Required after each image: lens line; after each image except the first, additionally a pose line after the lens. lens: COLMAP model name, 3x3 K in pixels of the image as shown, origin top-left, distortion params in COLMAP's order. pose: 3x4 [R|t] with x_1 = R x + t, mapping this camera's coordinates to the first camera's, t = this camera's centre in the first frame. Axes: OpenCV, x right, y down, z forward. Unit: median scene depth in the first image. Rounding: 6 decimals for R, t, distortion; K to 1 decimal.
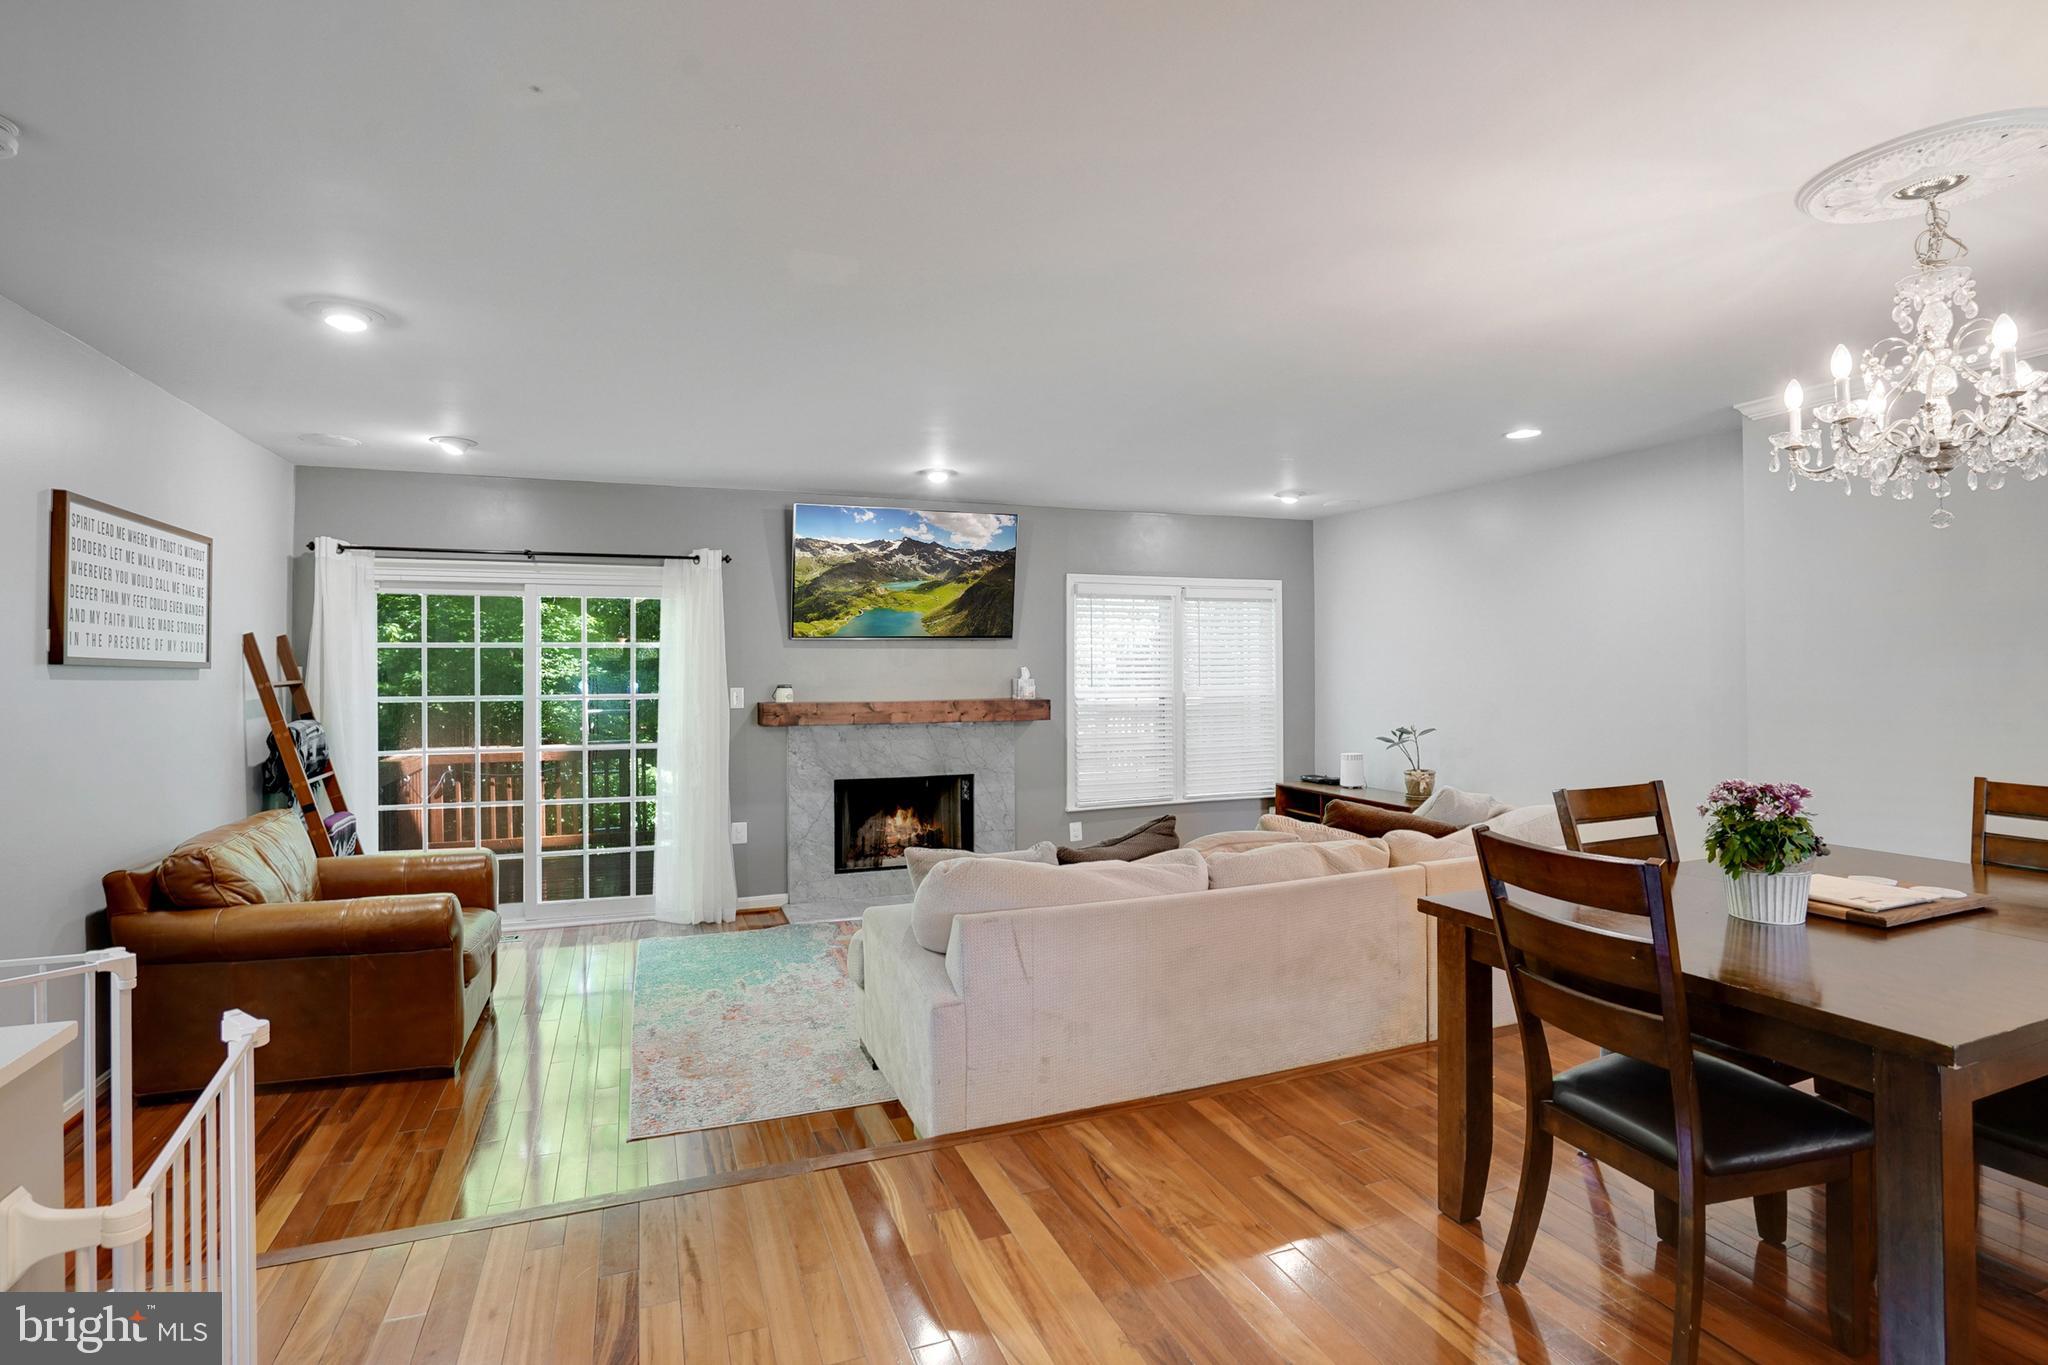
lens RADIAL K [[981.8, 0, 1024.0], [0, 981.8, 682.5], [0, 0, 1]] dist [-0.029638, 0.000086]
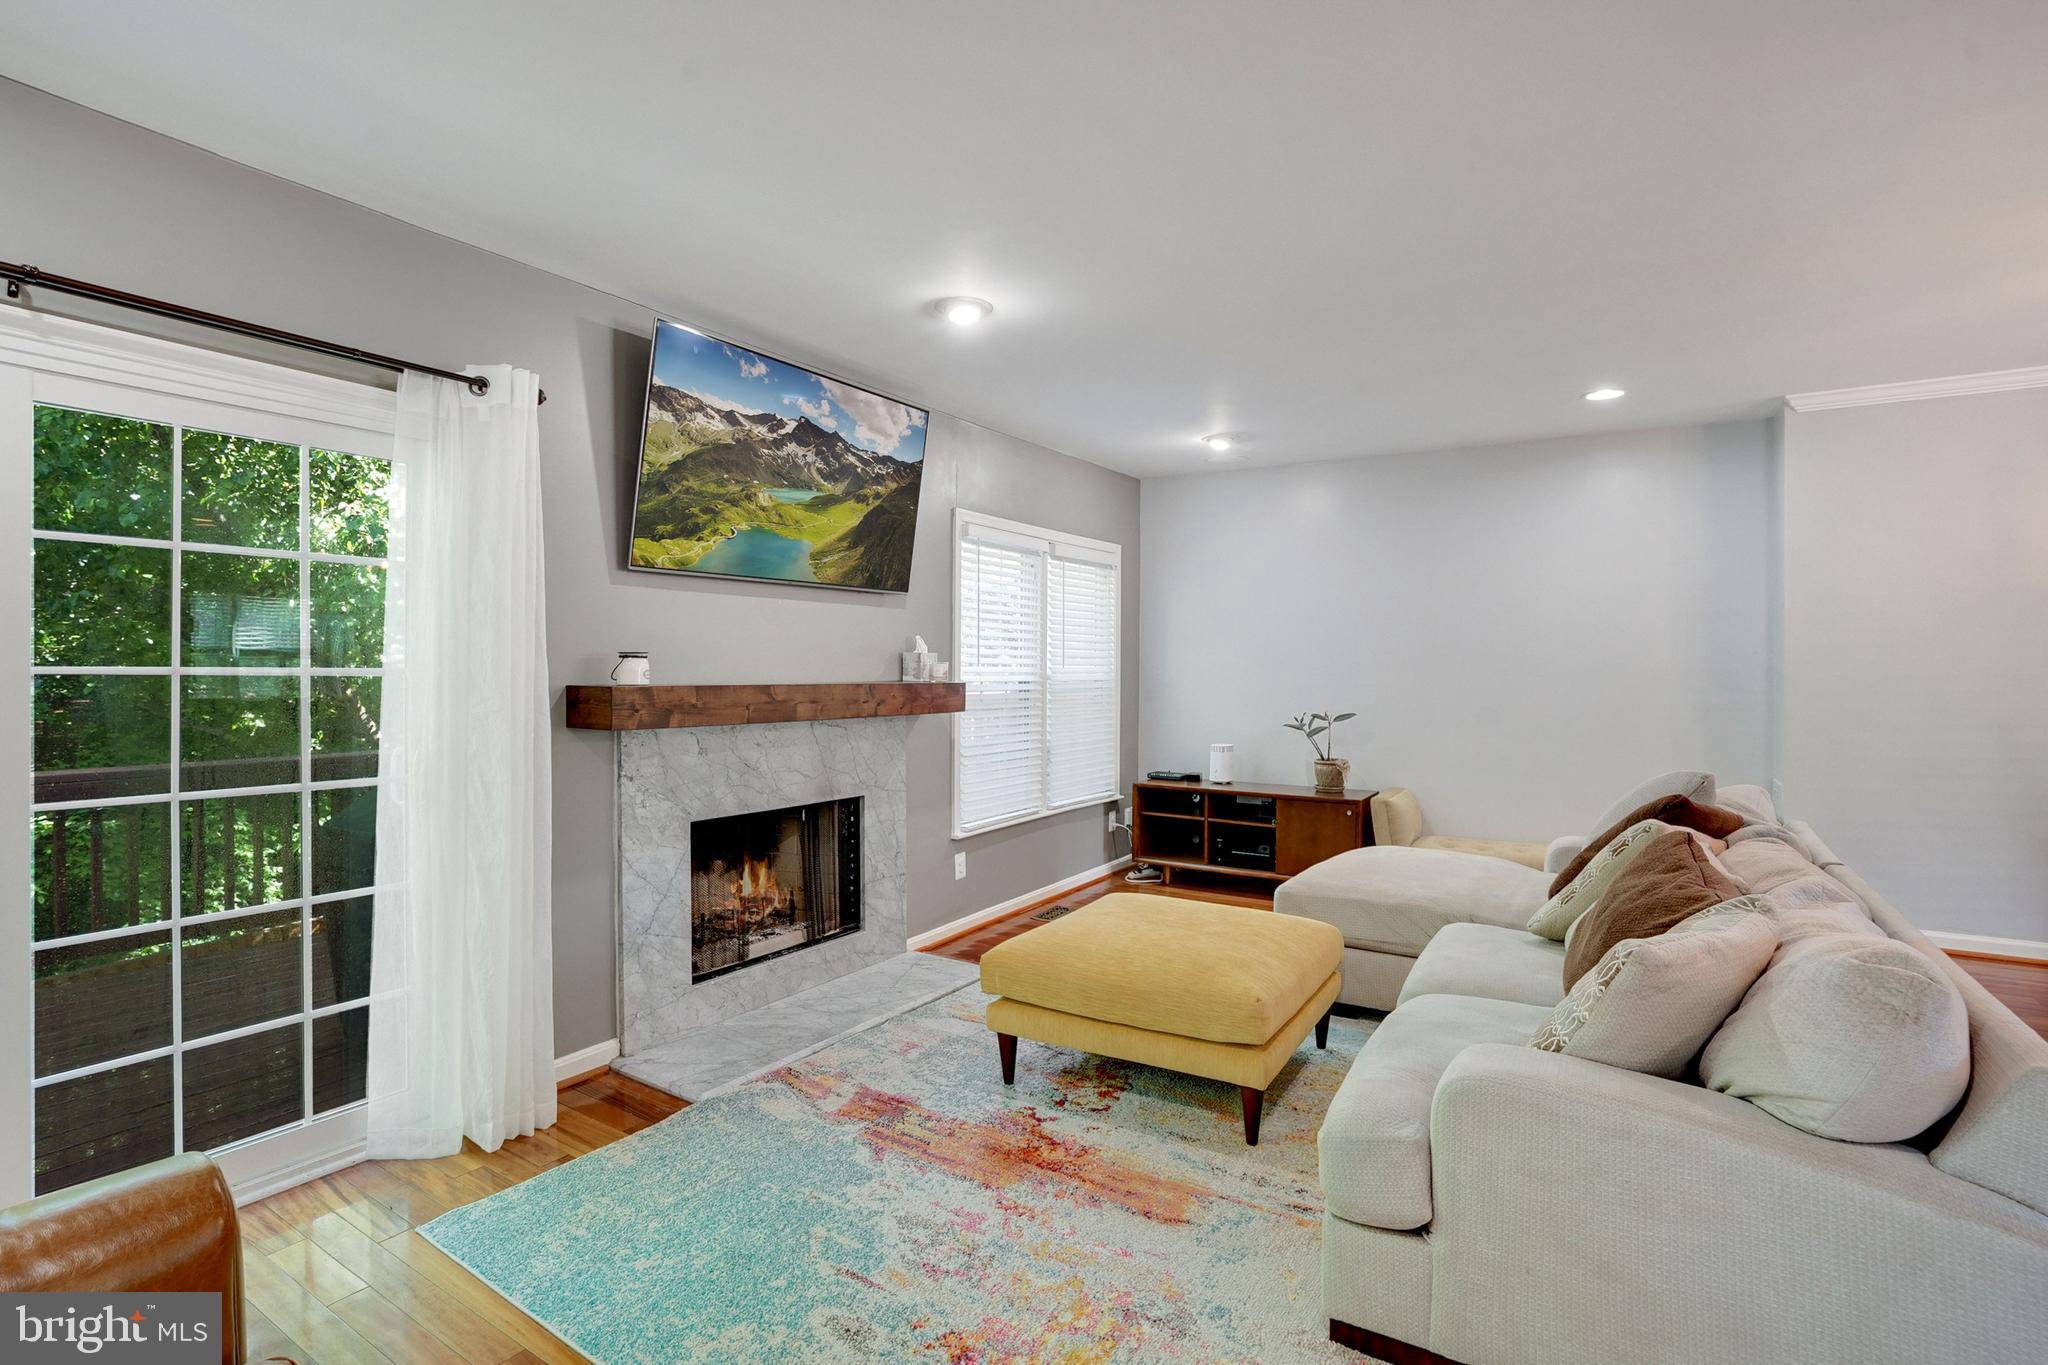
lens RADIAL K [[981.8, 0, 1024.0], [0, 981.8, 682.5], [0, 0, 1]] dist [-0.029638, 0.000086]
pose [[0.809719, 0.001337, 0.586816, -0.581499], [-0.004392, 0.999983, 0.003783, 0.023923], [-0.586801, -0.005640, 0.809711, 0.669822]]
